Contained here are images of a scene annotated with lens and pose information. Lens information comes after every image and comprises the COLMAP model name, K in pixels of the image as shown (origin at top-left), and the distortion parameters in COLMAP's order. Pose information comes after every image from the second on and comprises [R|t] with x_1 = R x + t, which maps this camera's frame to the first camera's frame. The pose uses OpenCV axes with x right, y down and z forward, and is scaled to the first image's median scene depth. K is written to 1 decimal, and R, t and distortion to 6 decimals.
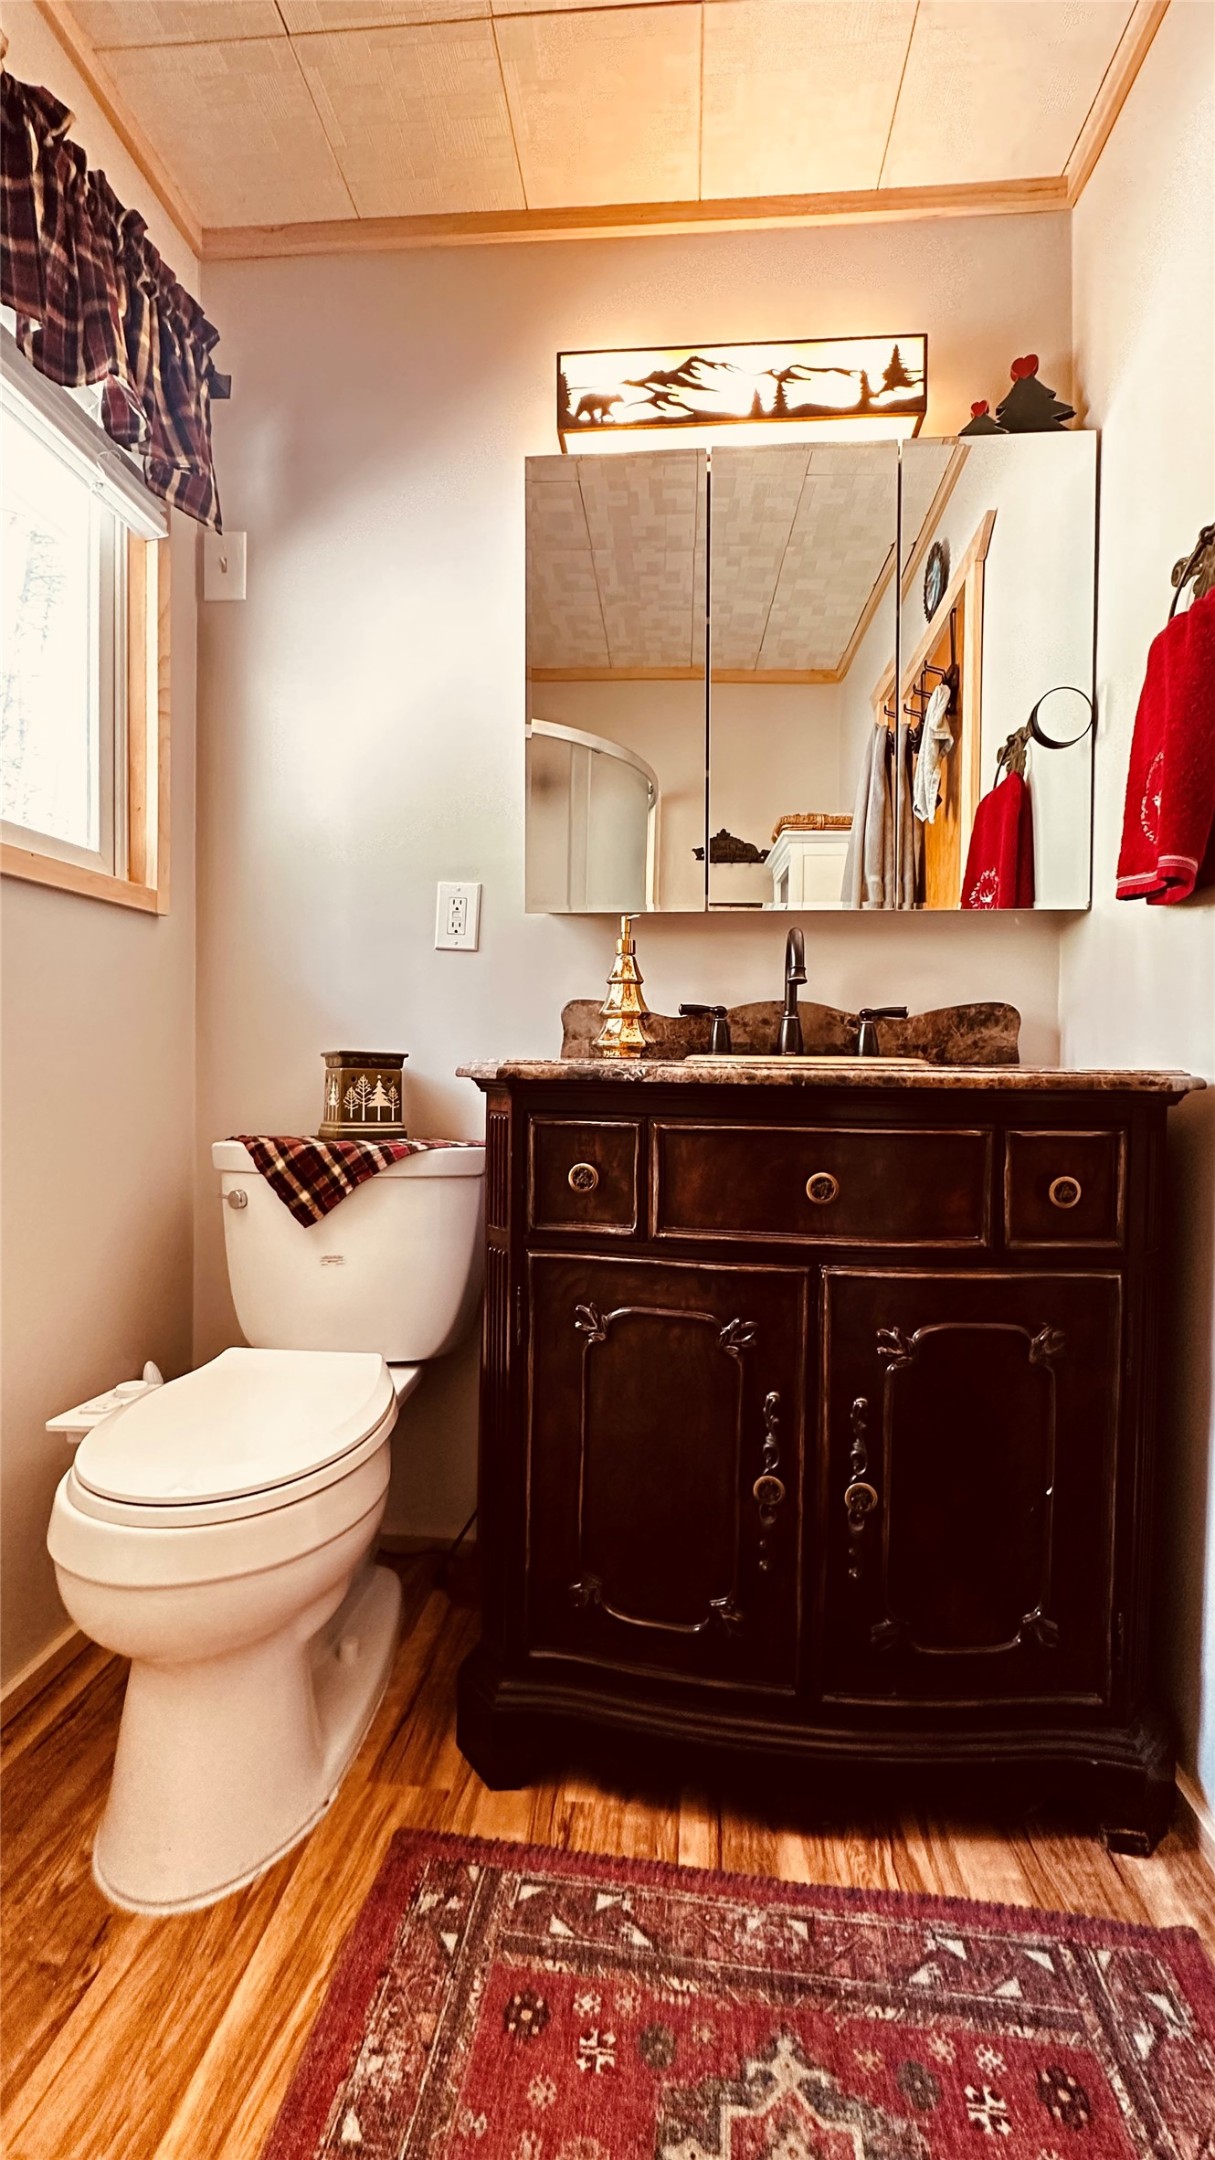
lens RADIAL K [[877.3, 0, 607.5], [0, 877.3, 1080.0], [0, 0, 1]] dist [0.000487, -0.000098]
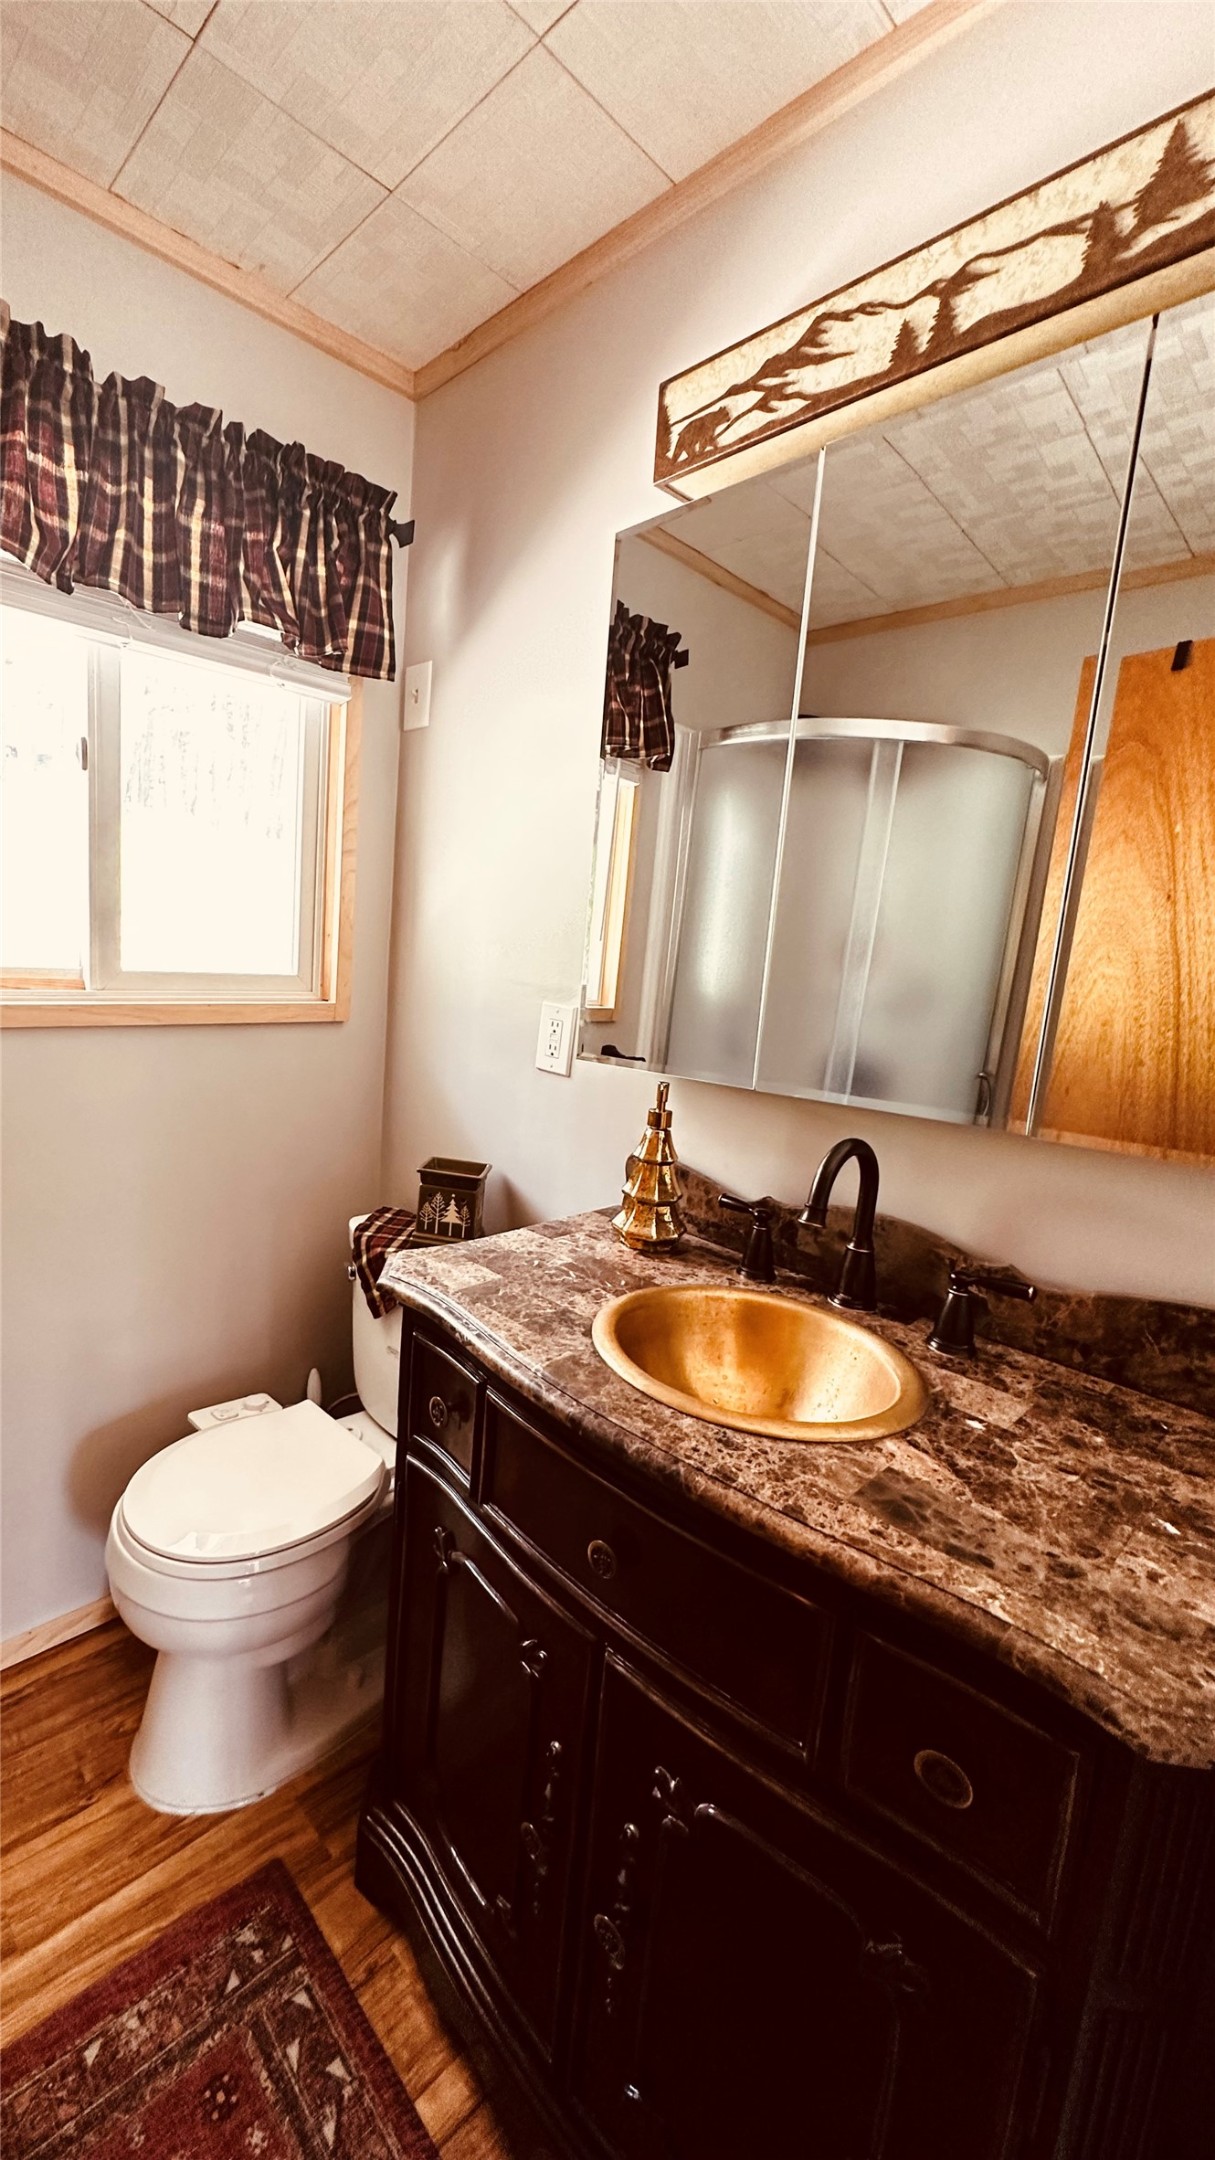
lens RADIAL K [[860.1, 0, 450.9], [0, 860.1, 1075.0], [0, 0, 1]] dist [-0.001831, 0.000602]
pose [[0.713099, 0.132025, -0.688520, 0.643280], [-0.060014, 0.989998, 0.127678, -0.415038], [0.698490, -0.049726, 0.713890, 0.382573]]
